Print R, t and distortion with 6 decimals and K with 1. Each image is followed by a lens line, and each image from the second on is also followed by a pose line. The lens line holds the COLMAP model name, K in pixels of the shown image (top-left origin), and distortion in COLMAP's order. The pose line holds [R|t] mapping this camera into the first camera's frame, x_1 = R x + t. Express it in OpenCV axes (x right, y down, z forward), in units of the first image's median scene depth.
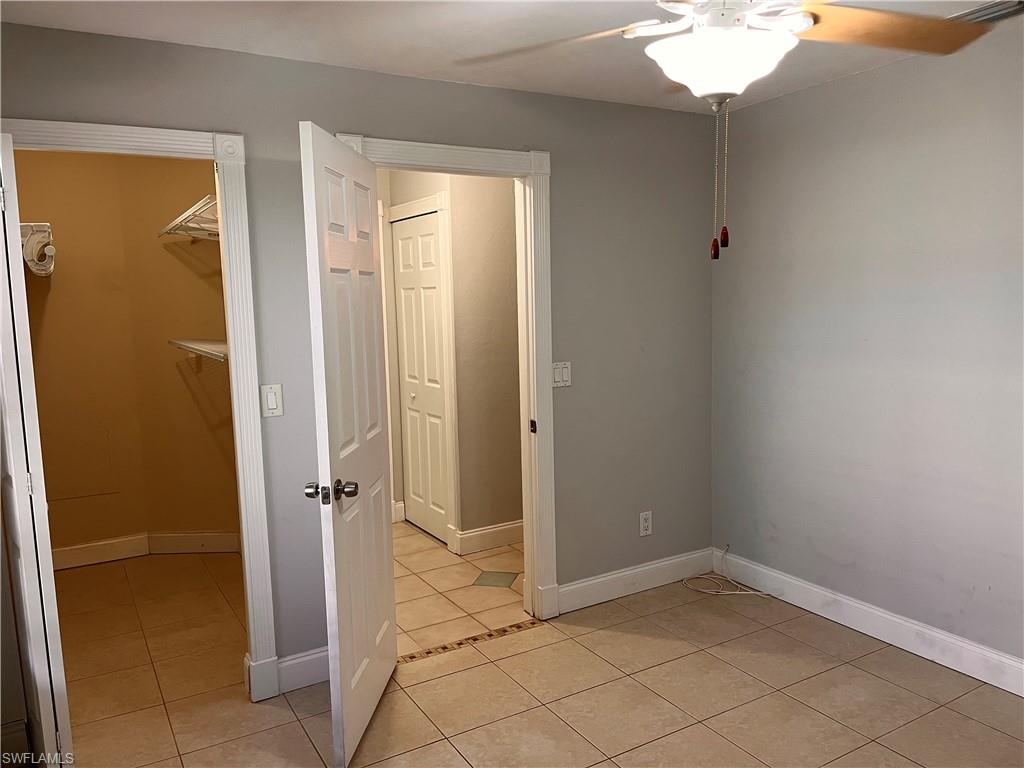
lens RADIAL K [[773.9, 0, 514.3], [0, 773.9, 385.6], [0, 0, 1]] dist [0.034066, -0.024002]
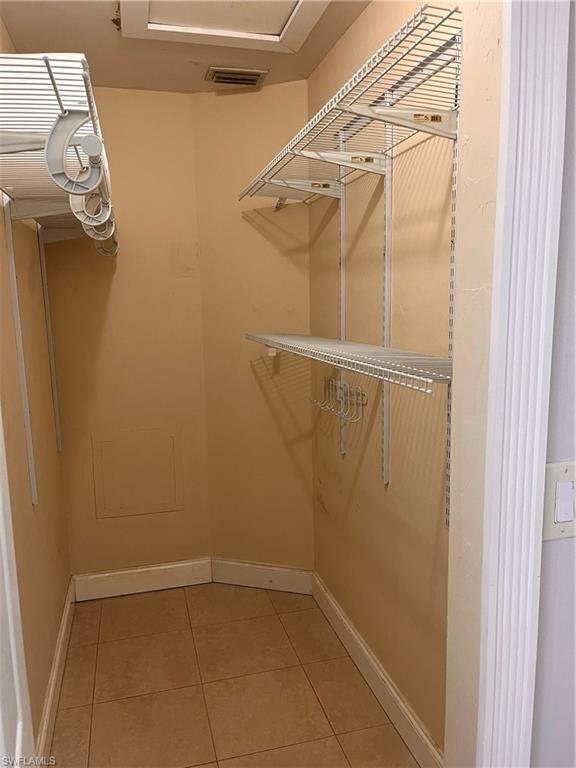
lens RADIAL K [[580.4, 0, 286.7], [0, 580.4, 386.2], [0, 0, 1]] dist [0.034066, -0.024002]
pose [[0.964560, 0.041810, -0.260530, -0.238027], [-0.032413, 0.998663, 0.040264, -0.029391], [0.261865, -0.030392, 0.964626, 0.422892]]
